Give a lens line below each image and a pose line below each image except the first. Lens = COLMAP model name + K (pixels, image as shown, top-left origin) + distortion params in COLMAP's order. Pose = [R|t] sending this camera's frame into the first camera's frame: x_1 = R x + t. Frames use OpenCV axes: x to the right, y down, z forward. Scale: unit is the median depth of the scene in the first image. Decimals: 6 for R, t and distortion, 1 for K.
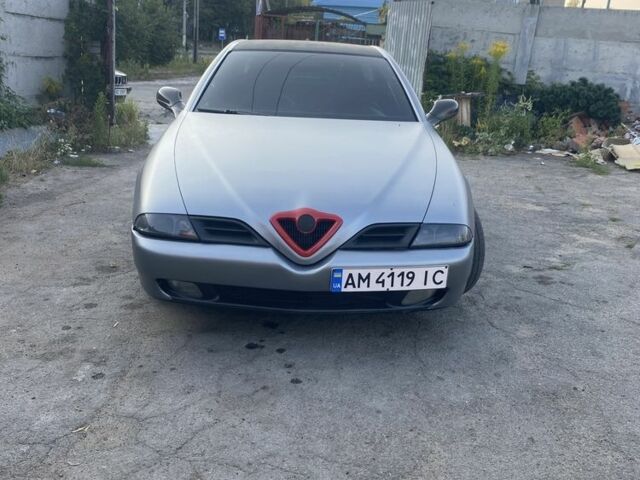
lens RADIAL K [[664.6, 0, 355.6], [0, 664.6, 236.7], [0, 0, 1]] dist [0.017231, 0.000000]
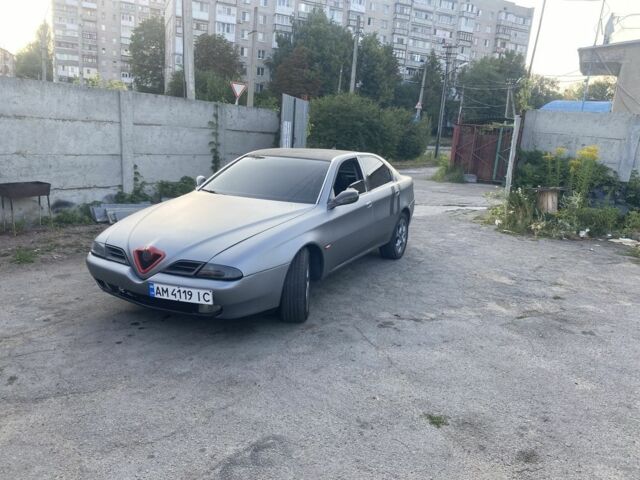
lens RADIAL K [[506.4, 0, 342.5], [0, 506.4, 239.4], [0, 0, 1]] dist [0.018804, -0.012876]
pose [[0.881714, 0.091056, -0.462914, 0.928291], [-0.133696, 0.989200, -0.060074, -0.045969], [0.452444, 0.114858, 0.884365, 0.041523]]
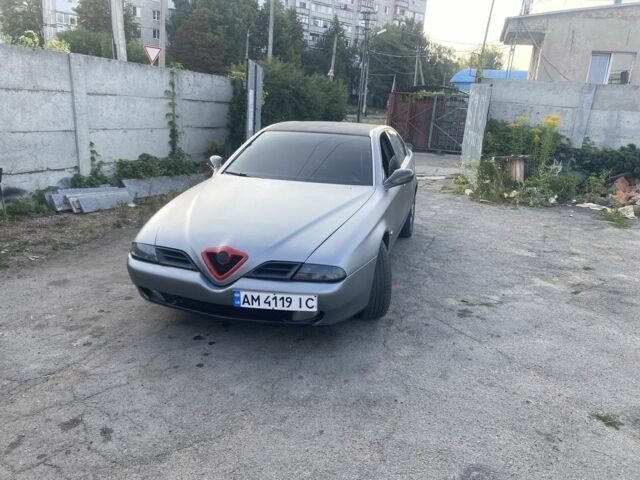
lens RADIAL K [[506.4, 0, 344.6], [0, 506.4, 235.4], [0, 0, 1]] dist [0.018804, -0.012876]
pose [[0.956734, 0.065254, -0.283552, 0.457829], [-0.076163, 0.996713, -0.027606, -0.053097], [0.280818, 0.048007, 0.958559, 0.009206]]
